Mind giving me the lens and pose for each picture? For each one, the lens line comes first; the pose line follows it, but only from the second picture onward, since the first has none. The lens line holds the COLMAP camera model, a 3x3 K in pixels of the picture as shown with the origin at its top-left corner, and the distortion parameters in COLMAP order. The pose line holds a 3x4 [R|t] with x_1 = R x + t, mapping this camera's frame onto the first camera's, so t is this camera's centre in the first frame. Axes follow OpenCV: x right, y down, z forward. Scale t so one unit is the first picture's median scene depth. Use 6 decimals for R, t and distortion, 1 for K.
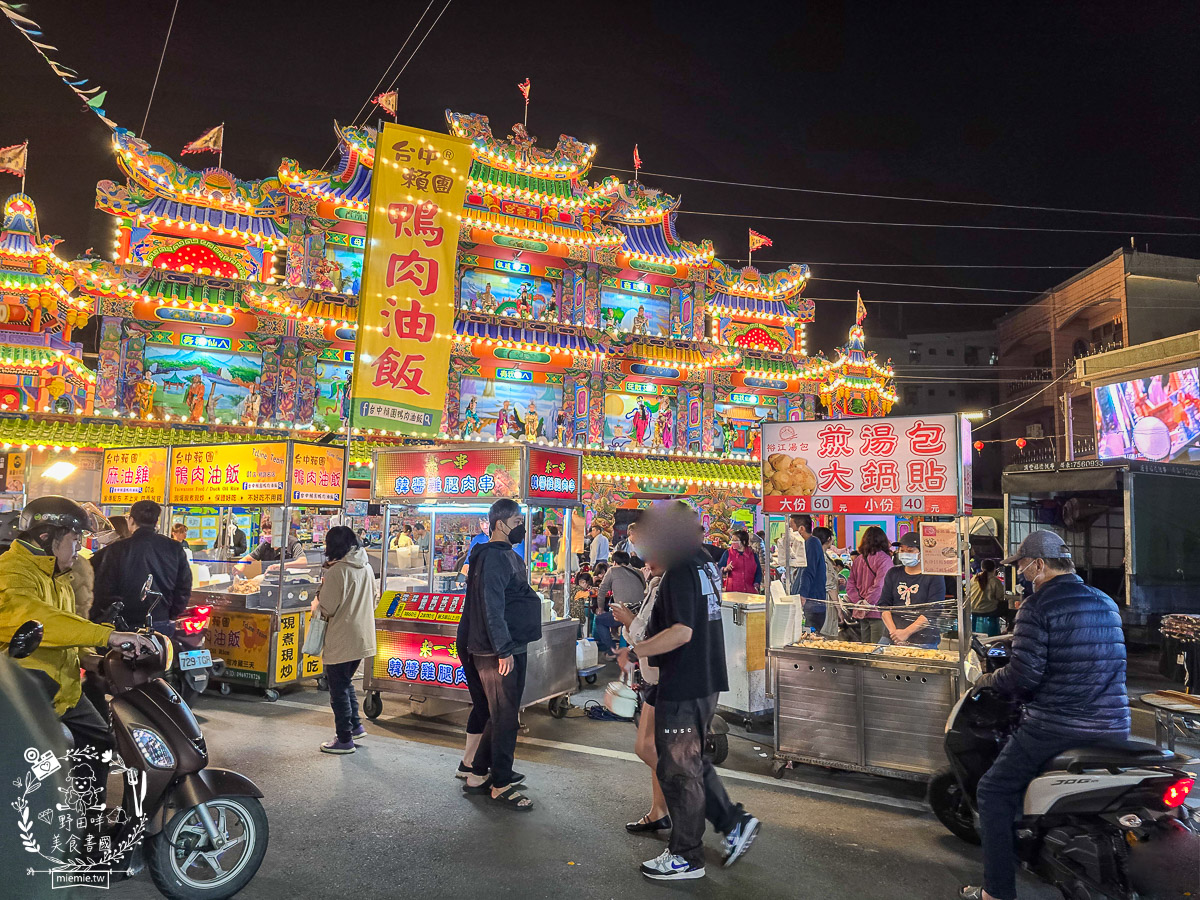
lens RADIAL K [[805.7, 0, 596.5], [0, 805.7, 427.0], [0, 0, 1]] dist [0.077869, -0.070034]
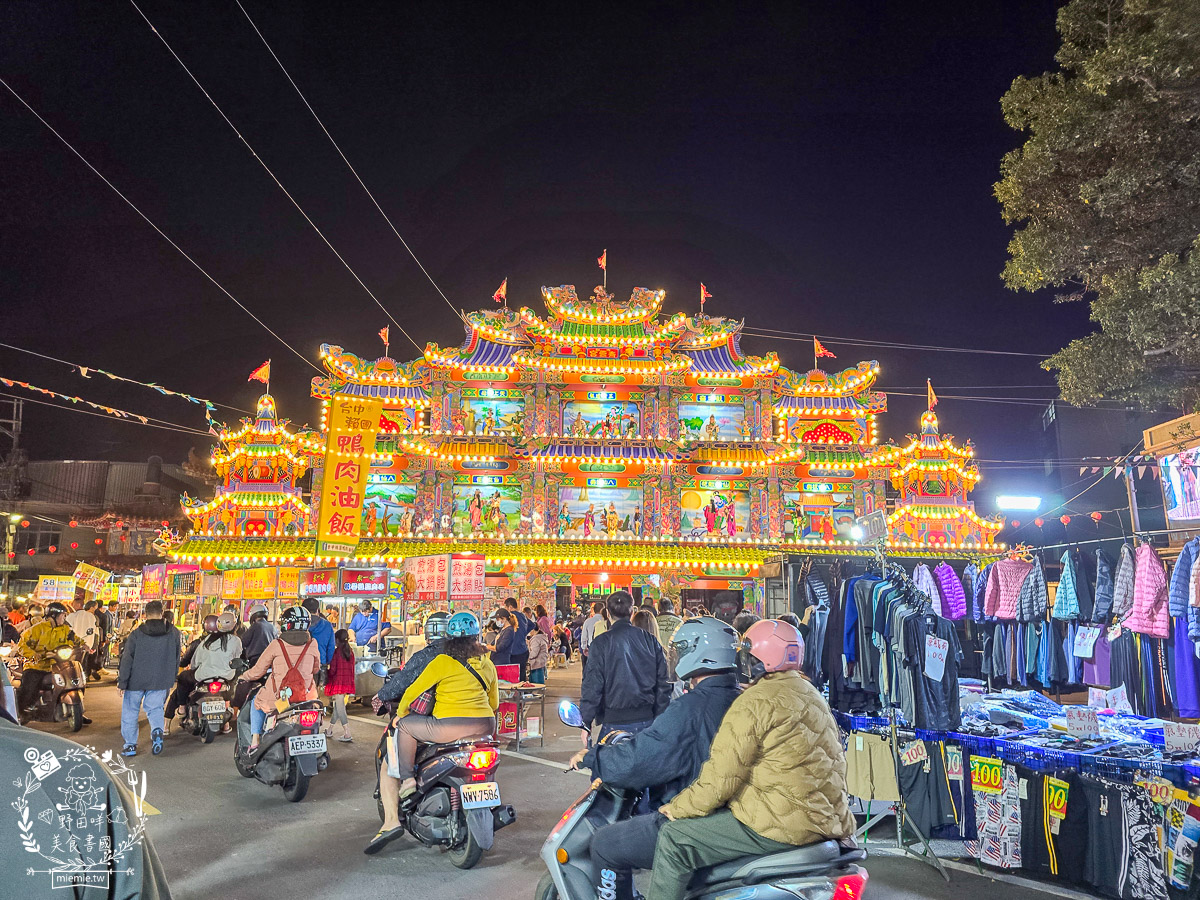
lens RADIAL K [[827.7, 0, 599.8], [0, 827.7, 432.1], [0, 0, 1]] dist [0.090706, -0.001972]
pose [[0.937382, -0.083714, -0.338093, 0.329787], [0.055532, 0.994191, -0.092202, -0.023337], [0.343848, 0.067653, 0.936585, -0.209485]]
